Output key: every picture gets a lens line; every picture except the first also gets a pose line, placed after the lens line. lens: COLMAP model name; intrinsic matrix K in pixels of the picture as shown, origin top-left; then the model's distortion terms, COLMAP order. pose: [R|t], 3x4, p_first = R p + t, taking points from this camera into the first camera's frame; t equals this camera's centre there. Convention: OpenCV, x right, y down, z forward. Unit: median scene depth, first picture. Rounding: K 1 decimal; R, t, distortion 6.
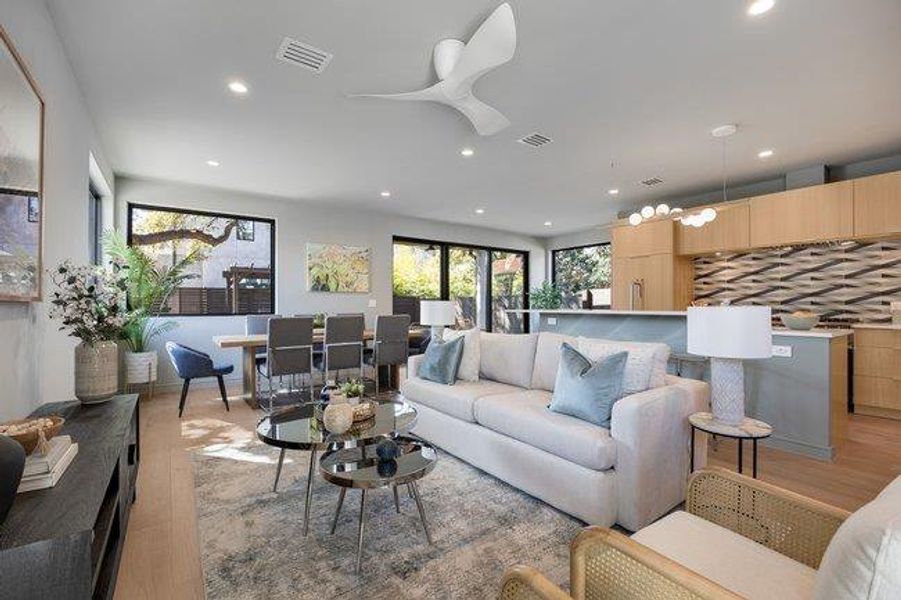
lens RADIAL K [[384.4, 0, 453.5], [0, 384.4, 304.9], [0, 0, 1]] dist [-0.017593, -0.000194]
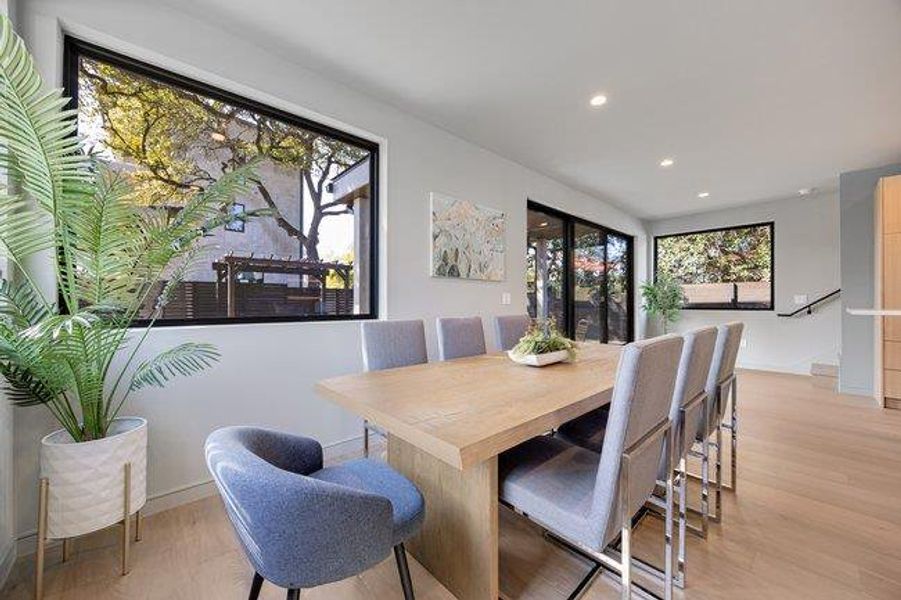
lens RADIAL K [[343.3, 0, 452.4], [0, 343.3, 300.7], [0, 0, 1]] dist [0.000133, -0.000271]
pose [[0.995004, 0.005642, 0.099673, -0.397216], [-0.004953, 0.999962, -0.007155, 0.003784], [-0.099710, 0.006626, 0.994995, 0.488019]]
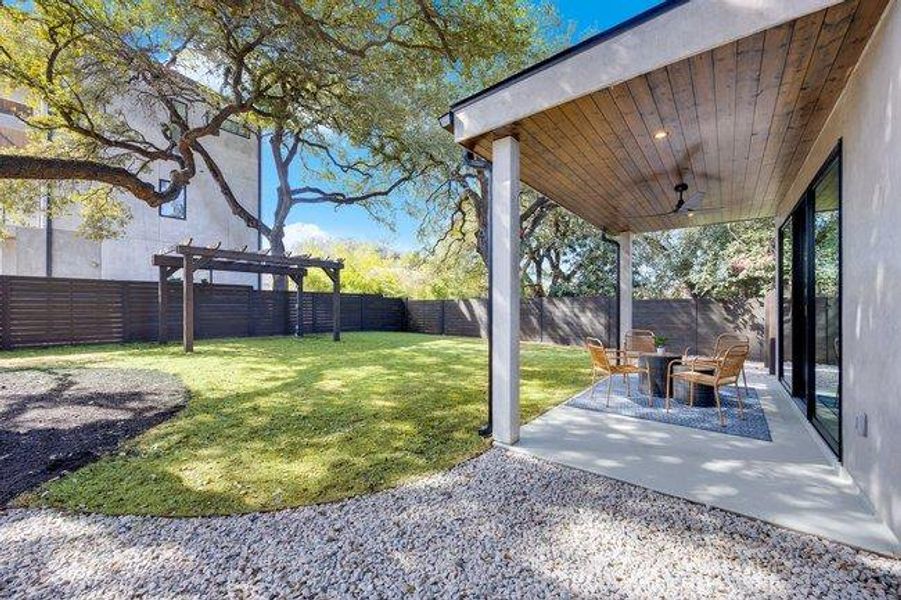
lens RADIAL K [[343.3, 0, 444.4], [0, 343.3, 299.9], [0, 0, 1]] dist [0.000133, -0.000271]
pose [[0.970755, 0.012217, 0.239761, -0.771379], [-0.009452, 0.999875, -0.012680, -0.031457], [-0.239886, 0.010043, 0.970749, 0.949260]]
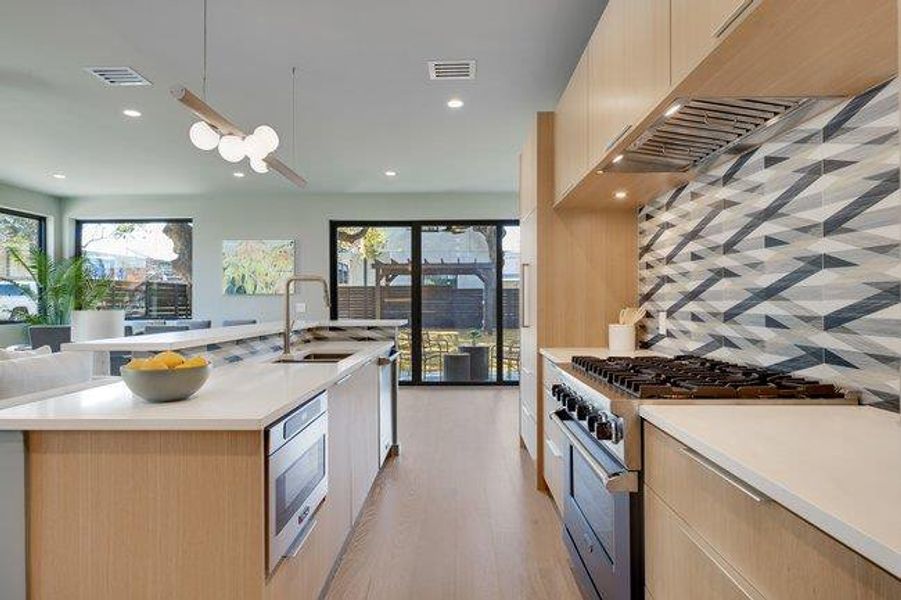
lens RADIAL K [[498.3, 0, 451.2], [0, 498.3, 301.6], [0, 0, 1]] dist [0.006450, 0.001016]
pose [[0.790607, -0.002260, -0.612320, 0.760692], [0.001370, 0.999997, -0.001922, -0.015435], [0.612323, 0.000681, 0.790608, 0.399858]]
